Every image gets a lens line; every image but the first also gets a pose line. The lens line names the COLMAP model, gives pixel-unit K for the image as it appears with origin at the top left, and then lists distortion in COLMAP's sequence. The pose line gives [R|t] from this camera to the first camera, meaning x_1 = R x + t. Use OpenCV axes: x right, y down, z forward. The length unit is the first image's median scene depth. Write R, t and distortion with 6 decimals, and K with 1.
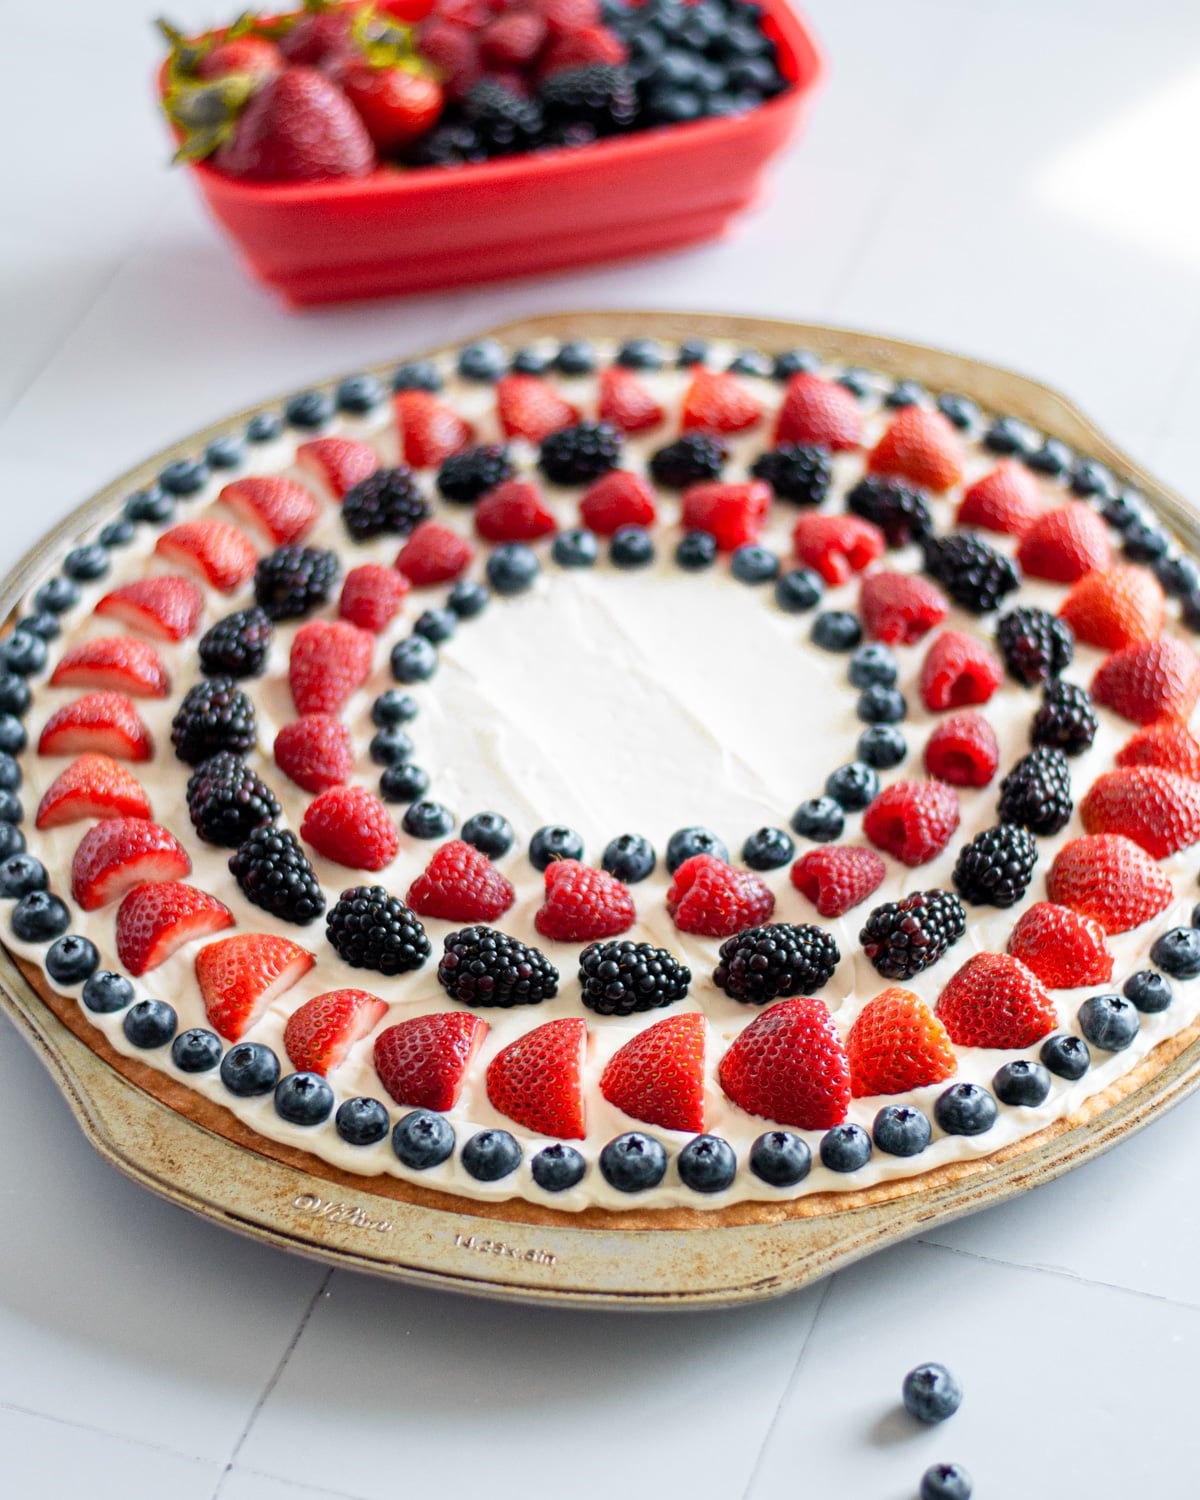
lens RADIAL K [[4201.3, 0, 592.6], [0, 4201.3, 714.5], [0, 0, 1]] dist [-0.115717, 0.000000]
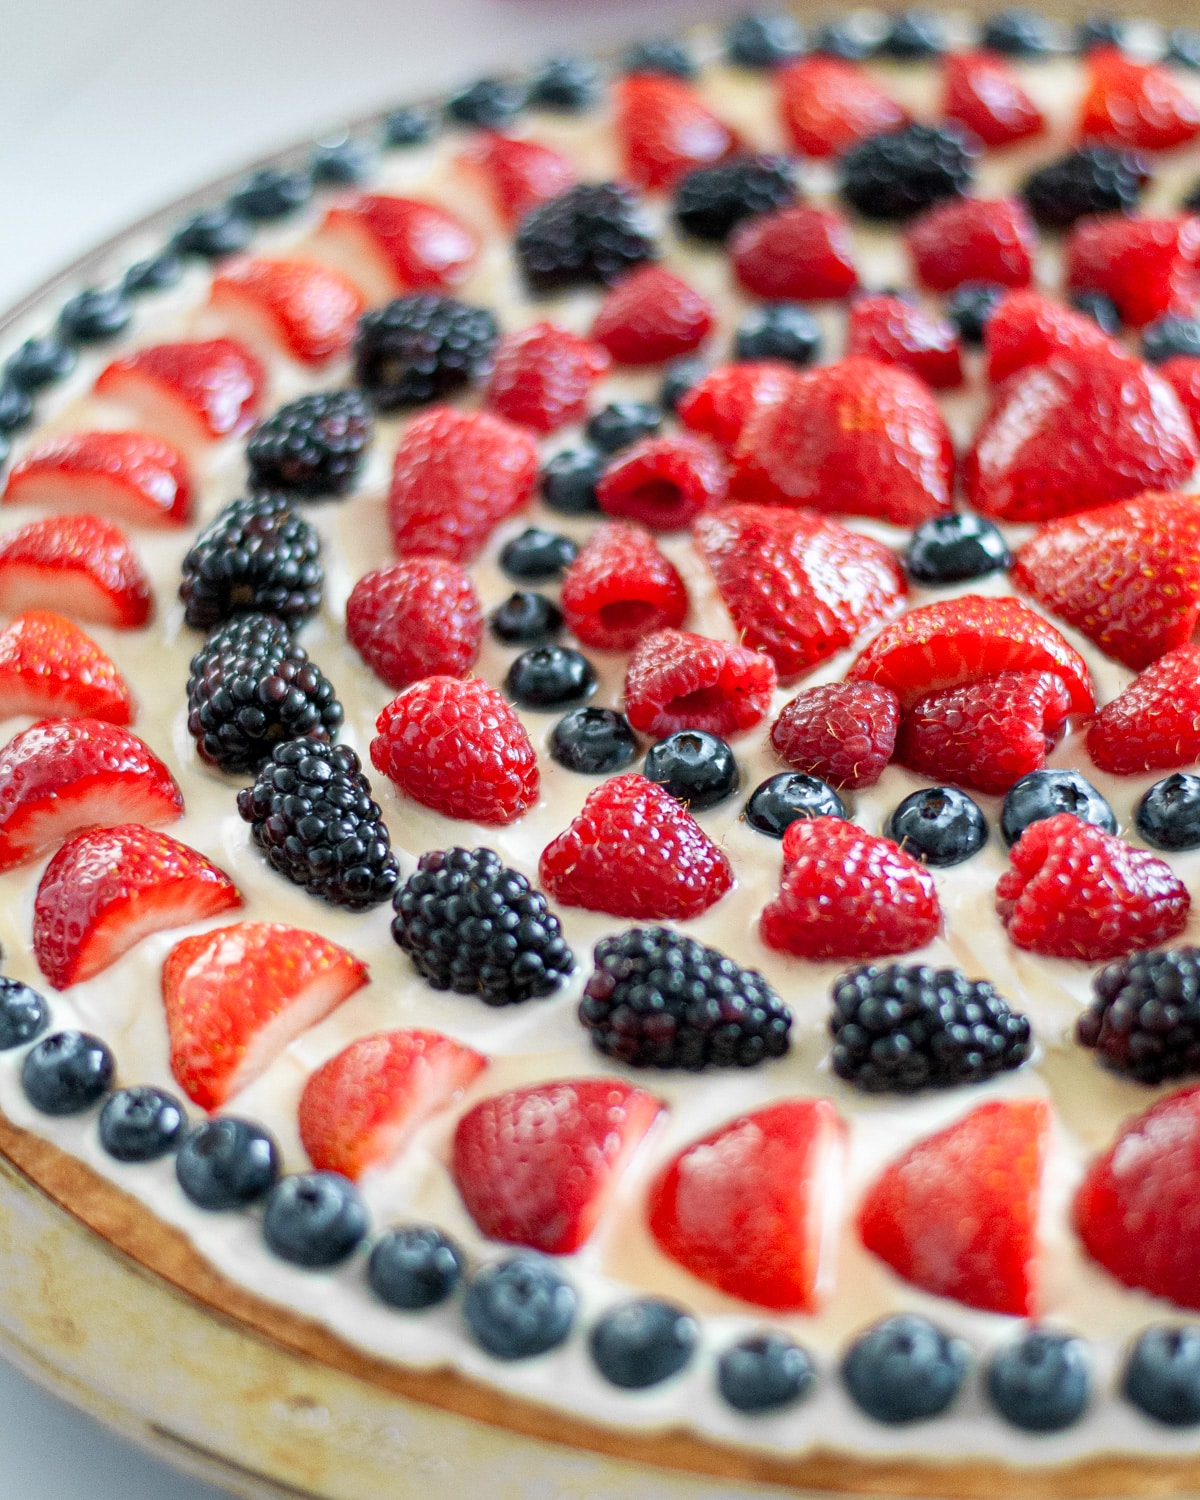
lens RADIAL K [[4201.3, 0, 599.7], [0, 4201.3, 748.8], [0, 0, 1]] dist [-0.115717, 0.000000]
pose [[0.993318, 0.036993, -0.109319, 0.024953], [-0.036595, 0.999314, 0.005642, 0.022965], [0.109453, -0.001604, 0.993991, 0.424675]]
